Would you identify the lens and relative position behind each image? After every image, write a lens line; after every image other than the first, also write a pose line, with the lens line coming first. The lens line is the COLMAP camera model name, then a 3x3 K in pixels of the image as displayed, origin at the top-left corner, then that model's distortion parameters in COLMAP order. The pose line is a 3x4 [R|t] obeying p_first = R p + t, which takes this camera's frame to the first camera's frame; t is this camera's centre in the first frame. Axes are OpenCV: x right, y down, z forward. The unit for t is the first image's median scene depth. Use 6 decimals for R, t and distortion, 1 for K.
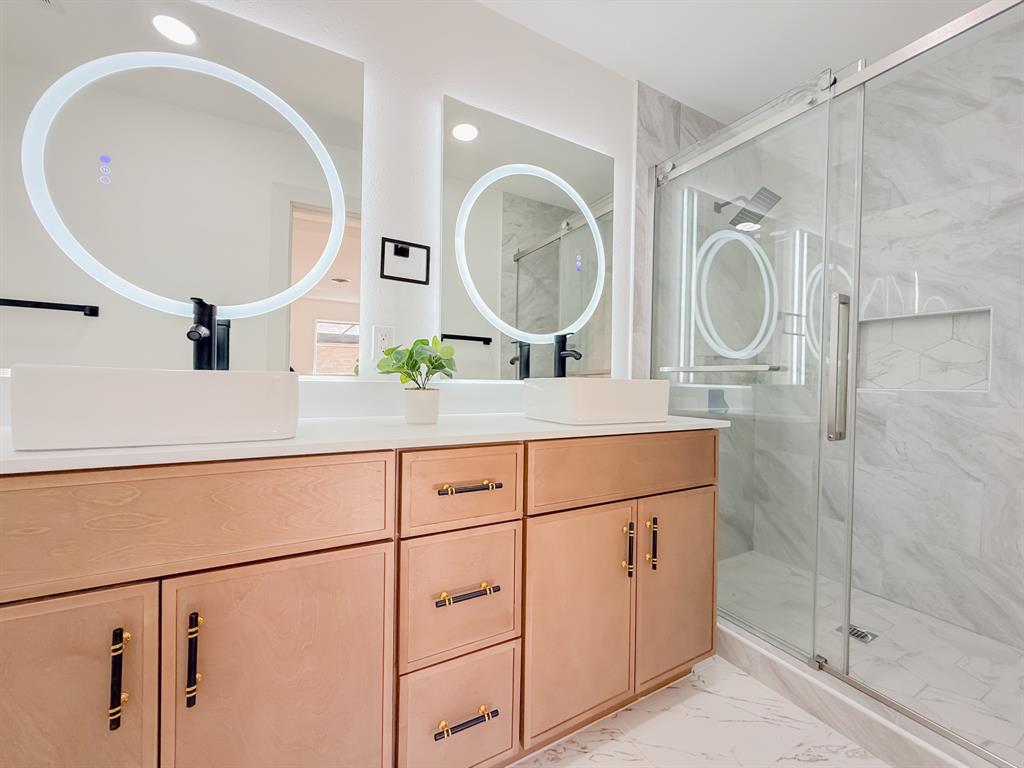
lens RADIAL K [[419.8, 0, 502.0], [0, 419.8, 386.9], [0, 0, 1]] dist [-0.003358, 0.001068]
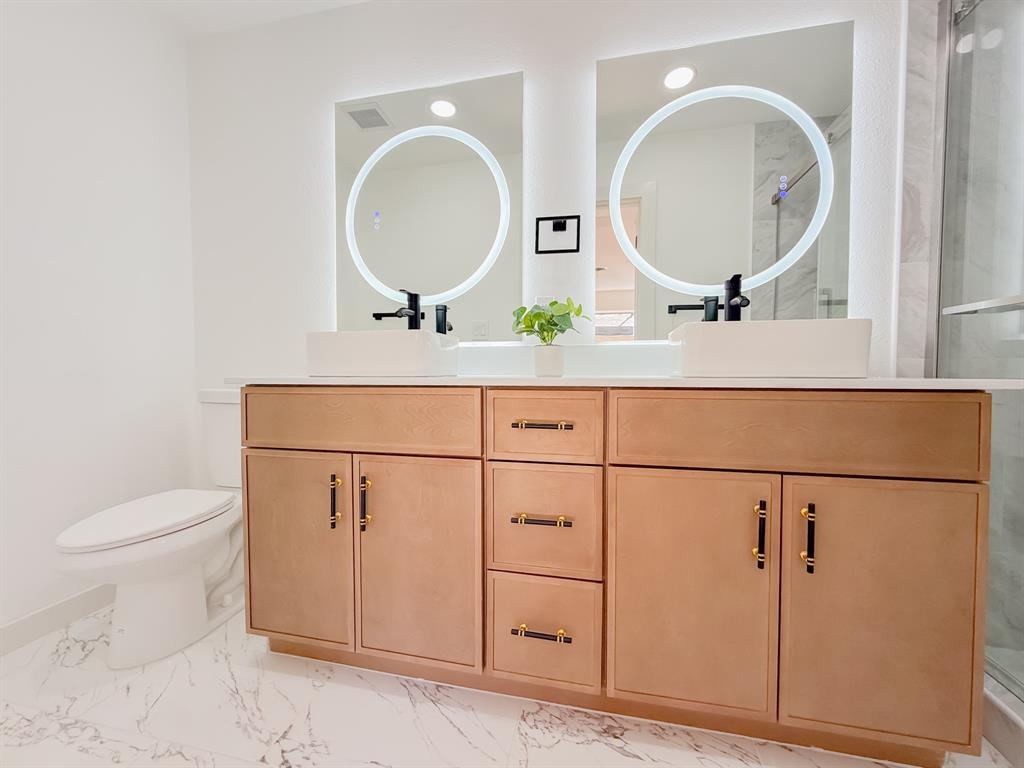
lens RADIAL K [[419.8, 0, 502.0], [0, 419.8, 389.0], [0, 0, 1]] dist [-0.003358, 0.001068]
pose [[0.737096, 0.013236, -0.675658, 0.423434], [0.002281, 0.999754, 0.022073, 0.084944], [0.675784, -0.017811, 0.736885, 0.081263]]
